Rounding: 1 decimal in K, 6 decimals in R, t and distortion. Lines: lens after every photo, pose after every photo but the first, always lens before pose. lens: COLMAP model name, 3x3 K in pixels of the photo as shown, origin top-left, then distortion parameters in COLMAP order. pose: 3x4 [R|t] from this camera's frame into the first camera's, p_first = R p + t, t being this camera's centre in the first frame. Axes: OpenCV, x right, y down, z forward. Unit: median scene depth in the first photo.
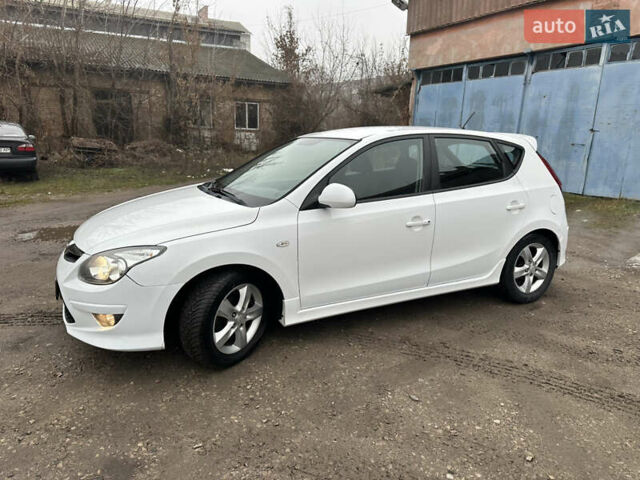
lens RADIAL K [[454.5, 0, 320.6], [0, 454.5, 235.4], [0, 0, 1]] dist [0.040049, -0.053820]
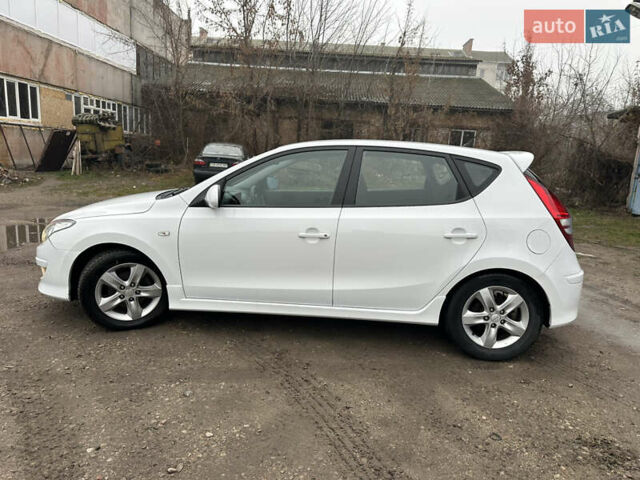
lens RADIAL K [[454.5, 0, 320.6], [0, 454.5, 235.4], [0, 0, 1]] dist [0.040049, -0.053820]
pose [[0.852237, 0.114819, -0.510401, 0.230849], [-0.147260, 0.988820, -0.023443, -0.002223], [0.502003, 0.095141, 0.859617, 0.060714]]
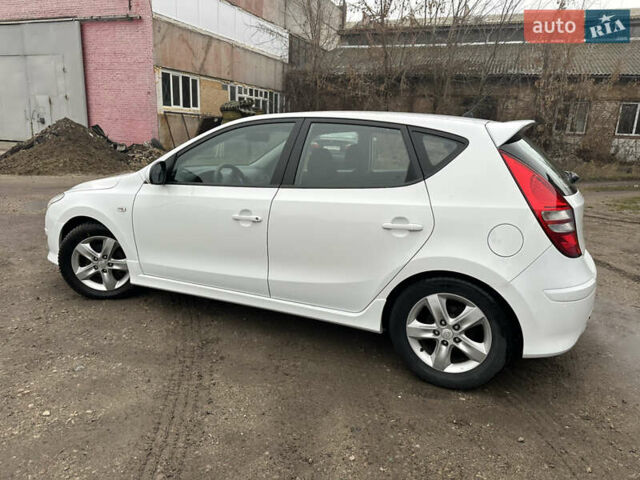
lens RADIAL K [[452.3, 0, 321.0], [0, 452.3, 229.3], [0, 0, 1]] dist [0.042899, -0.054176]
pose [[0.623467, 0.168645, -0.763444, 0.312704], [-0.192538, 0.979506, 0.059136, -0.027143], [0.757771, 0.110123, 0.643161, 0.179046]]
